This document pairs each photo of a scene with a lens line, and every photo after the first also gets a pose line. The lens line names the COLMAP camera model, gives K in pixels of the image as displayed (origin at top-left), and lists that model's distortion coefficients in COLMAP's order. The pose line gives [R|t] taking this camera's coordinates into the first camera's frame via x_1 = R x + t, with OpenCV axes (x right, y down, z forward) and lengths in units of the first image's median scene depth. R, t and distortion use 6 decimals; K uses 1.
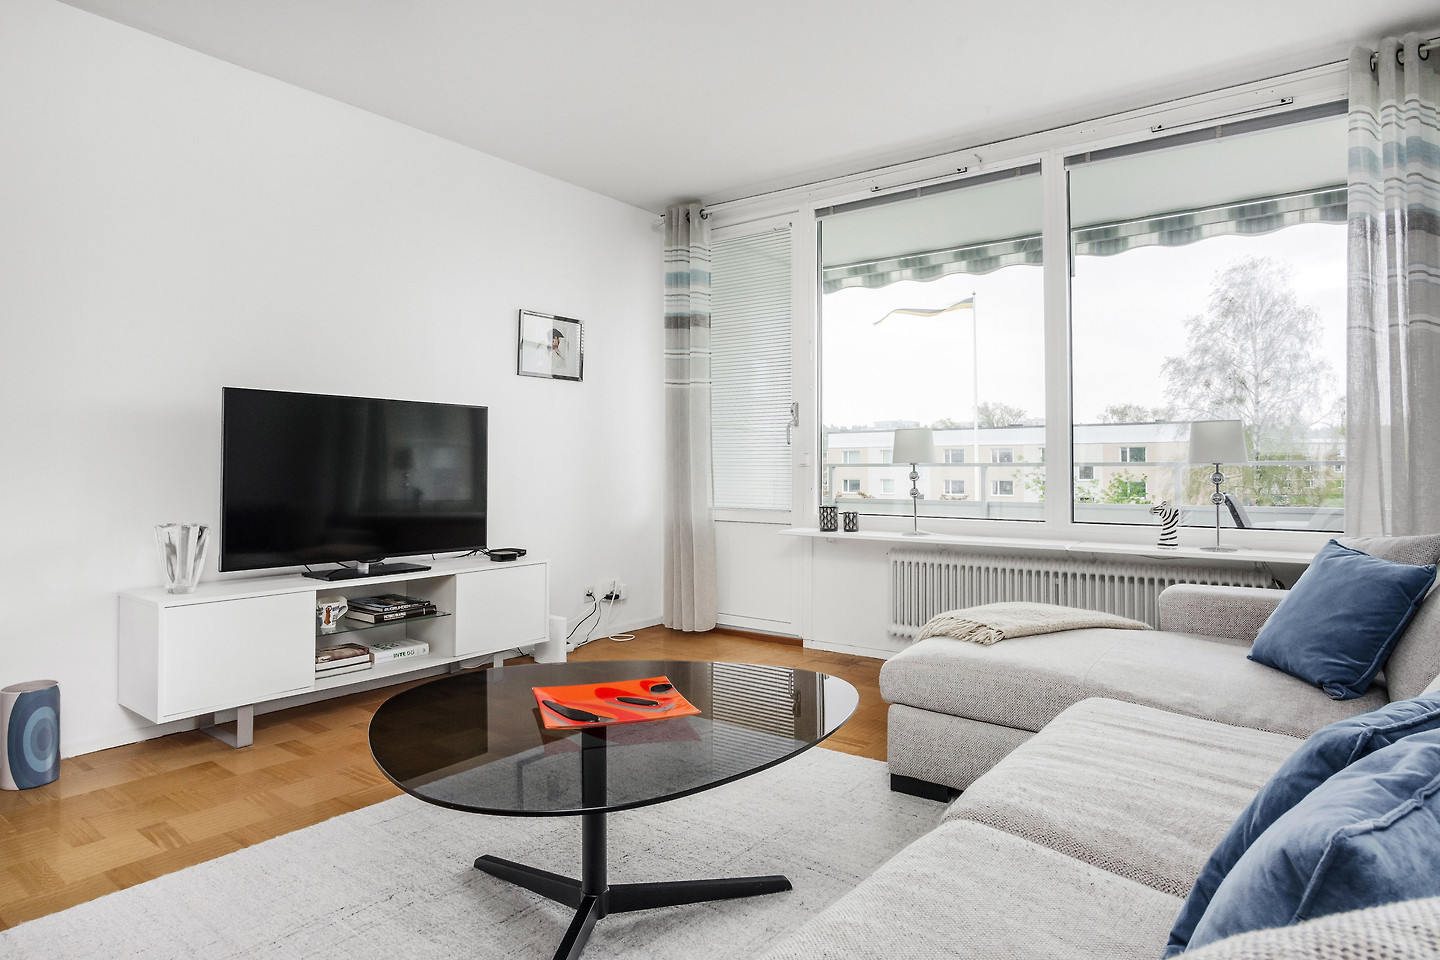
lens RADIAL K [[854.9, 0, 716.8], [0, 854.9, 452.6], [0, 0, 1]] dist [0.000766, 0.000031]
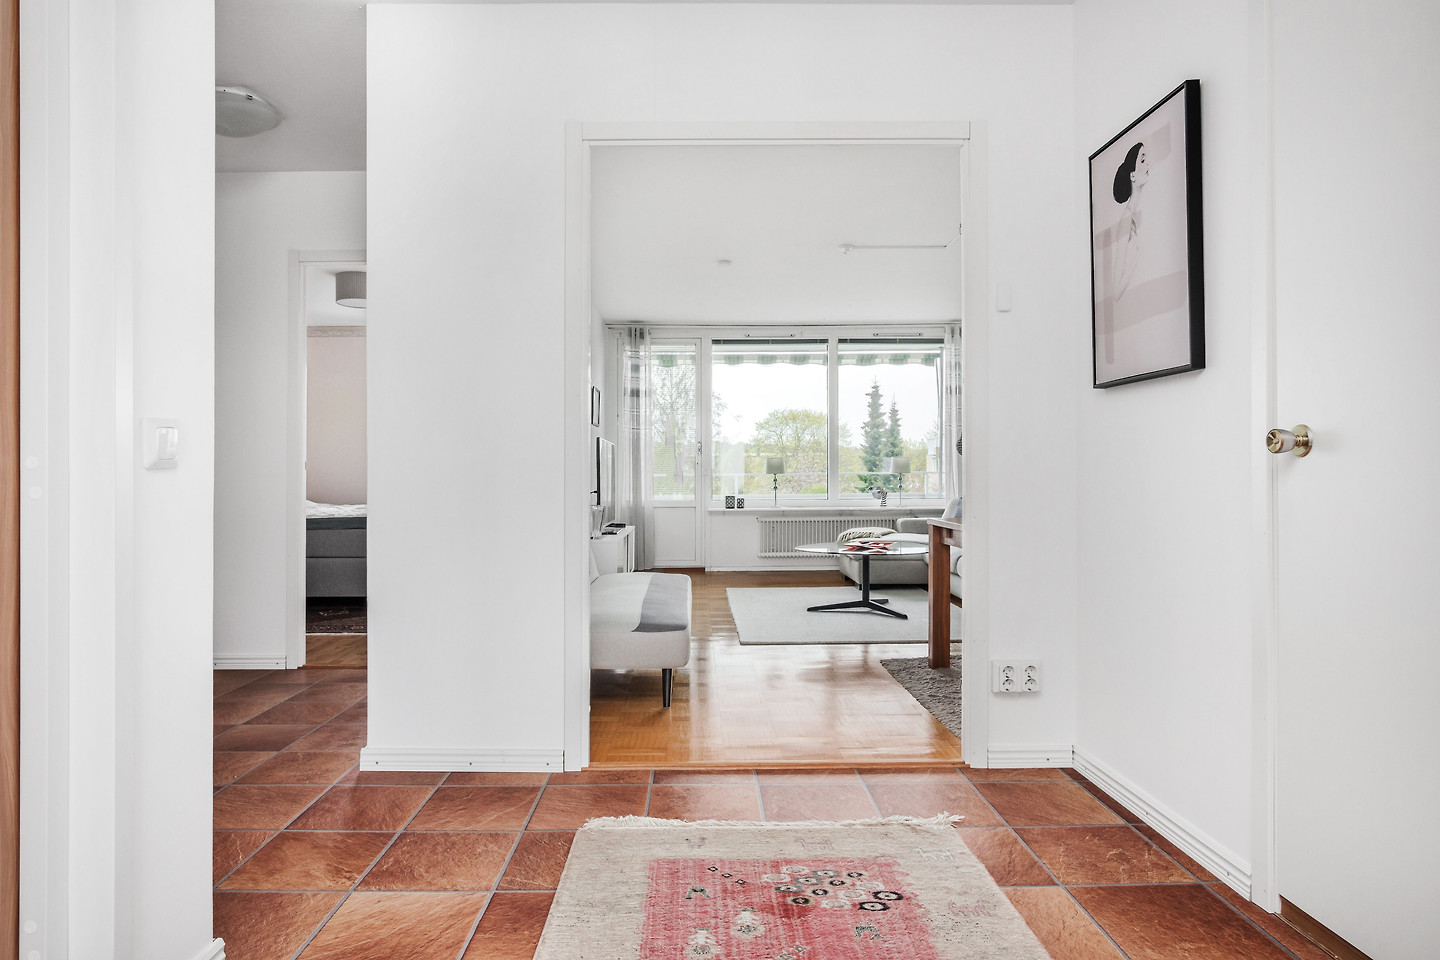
lens RADIAL K [[854.9, 0, 716.8], [0, 854.9, 452.6], [0, 0, 1]] dist [0.000766, 0.000031]
pose [[0.779477, -0.000625, 0.626430, -1.130201], [-0.002510, 0.999988, 0.004121, -0.044930], [-0.626426, -0.004784, 0.779467, -0.511956]]
